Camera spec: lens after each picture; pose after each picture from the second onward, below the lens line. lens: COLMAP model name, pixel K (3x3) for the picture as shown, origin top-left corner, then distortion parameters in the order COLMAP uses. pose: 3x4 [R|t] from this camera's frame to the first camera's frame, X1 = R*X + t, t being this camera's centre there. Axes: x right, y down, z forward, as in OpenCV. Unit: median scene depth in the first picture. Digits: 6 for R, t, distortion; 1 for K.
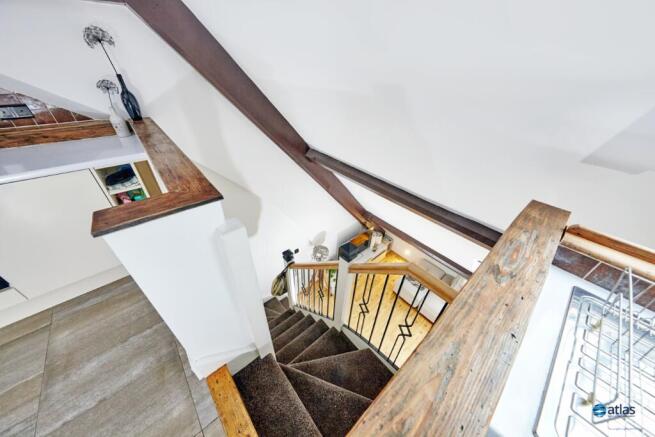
lens RADIAL K [[220.7, 0, 327.5], [0, 220.7, 218.5], [0, 0, 1]] dist [-0.000347, -0.000069]
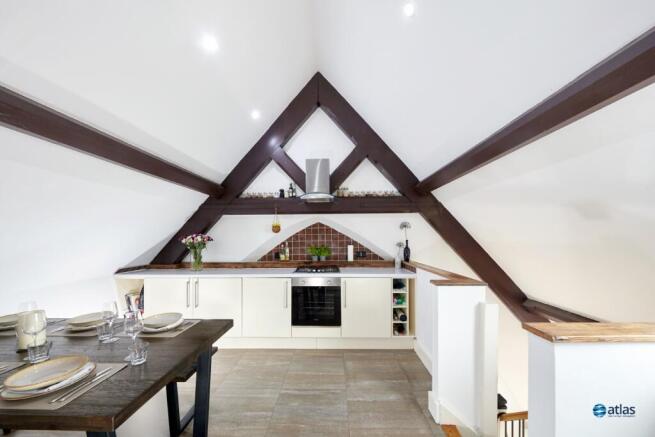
lens RADIAL K [[228.3, 0, 328.2], [0, 228.3, 237.3], [0, 0, 1]] dist [-0.000307, -0.000023]
pose [[0.736794, -0.031167, -0.675399, -0.068692], [-0.371247, 0.816228, -0.442659, 0.501002], [0.565076, 0.576888, 0.589821, -0.630316]]
